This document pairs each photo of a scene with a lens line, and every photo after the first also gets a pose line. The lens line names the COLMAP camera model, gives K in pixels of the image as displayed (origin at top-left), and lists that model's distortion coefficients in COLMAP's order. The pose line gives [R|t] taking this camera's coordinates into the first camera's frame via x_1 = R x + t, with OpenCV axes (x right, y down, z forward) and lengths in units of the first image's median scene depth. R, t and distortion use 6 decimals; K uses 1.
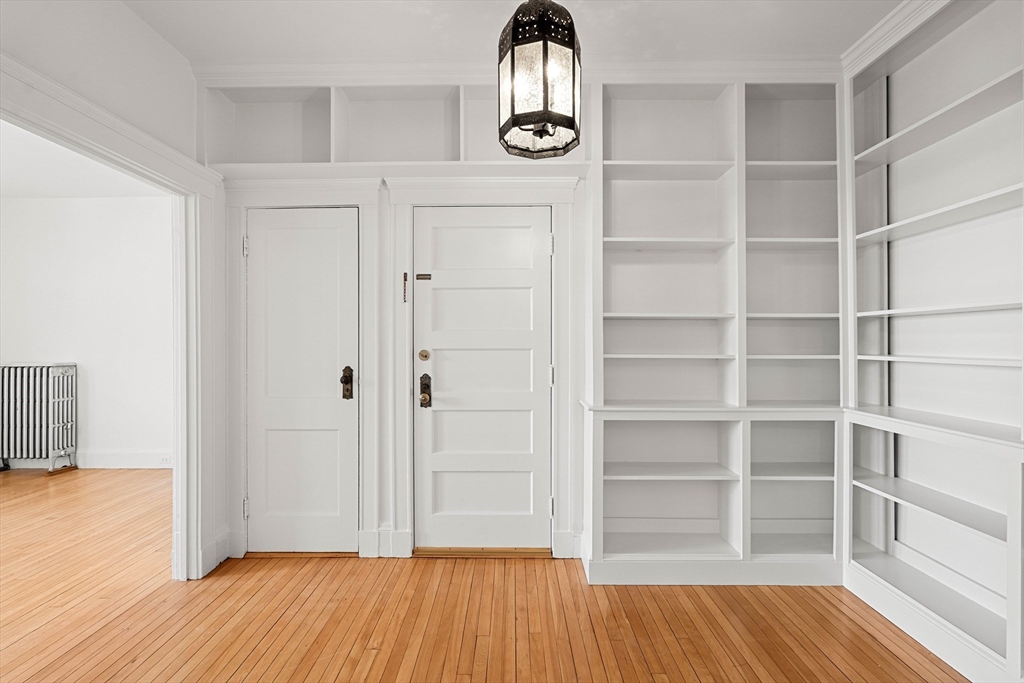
lens RADIAL K [[450.0, 0, 510.7], [0, 450.0, 344.0], [0, 0, 1]] dist [-0.002798, -0.000221]
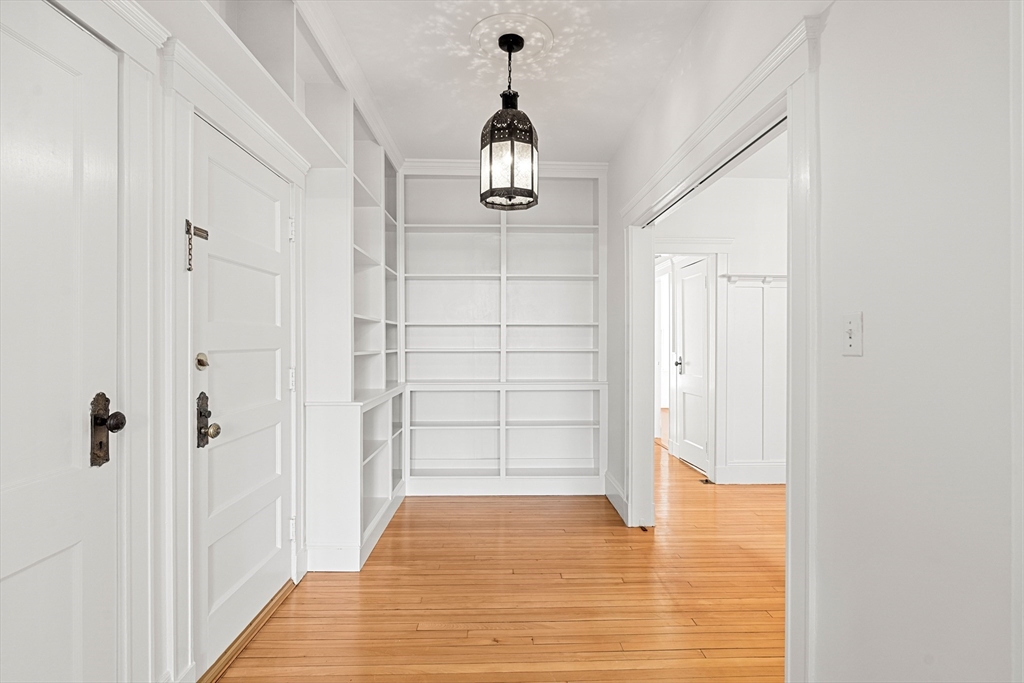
lens RADIAL K [[491.0, 0, 516.2], [0, 491.0, 338.7], [0, 0, 1]] dist [-0.003134, -0.000507]
pose [[-0.039706, 0.003864, 0.999204, -0.872904], [0.002688, 0.999989, -0.003760, -0.002498], [-0.999208, 0.002537, -0.039716, 0.599635]]
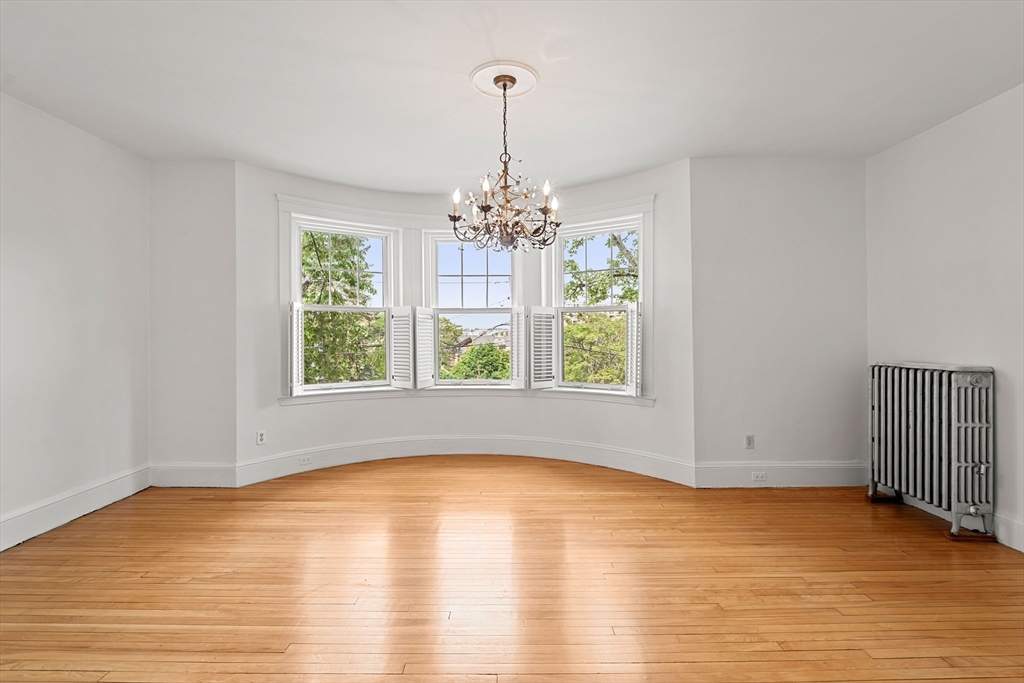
lens RADIAL K [[466.2, 0, 515.6], [0, 466.2, 331.9], [0, 0, 1]] dist [-0.001578, -0.000340]
pose [[0.013268, -0.007519, -0.999884, -0.581982], [-0.002152, 0.999969, -0.007549, -0.001110], [0.999910, 0.002252, 0.013251, 0.576887]]
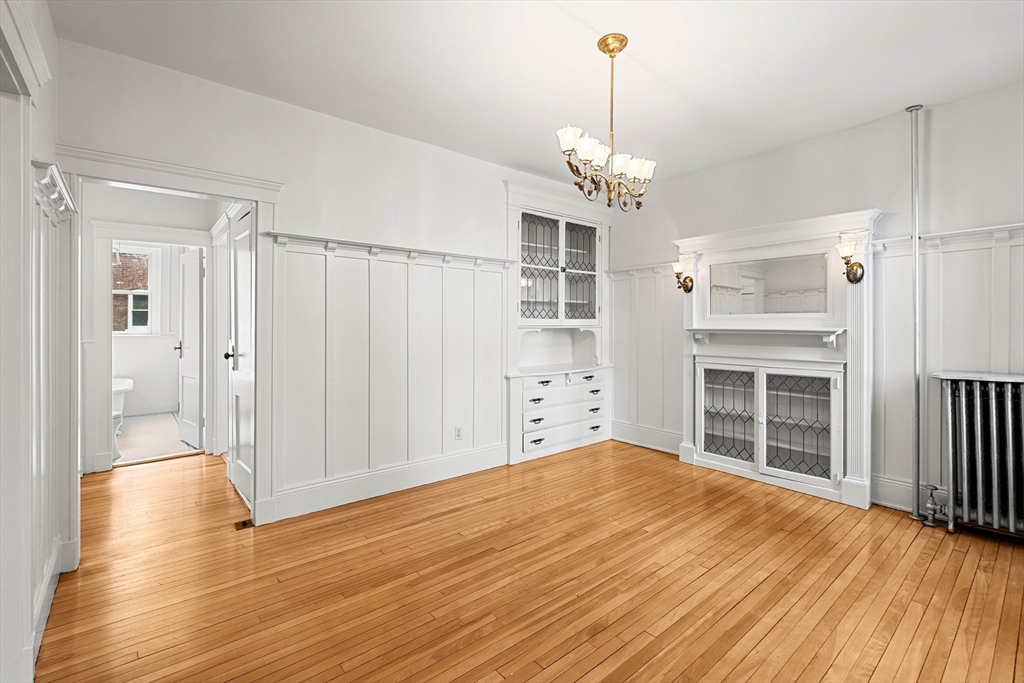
lens RADIAL K [[456.4, 0, 514.5], [0, 456.4, 324.4], [0, 0, 1]] dist [-0.001436, -0.000099]
pose [[-0.645389, -0.002603, 0.763850, -0.478400], [0.000037, 0.999994, 0.003438, -0.003916], [-0.763854, 0.002247, -0.645385, 0.091555]]
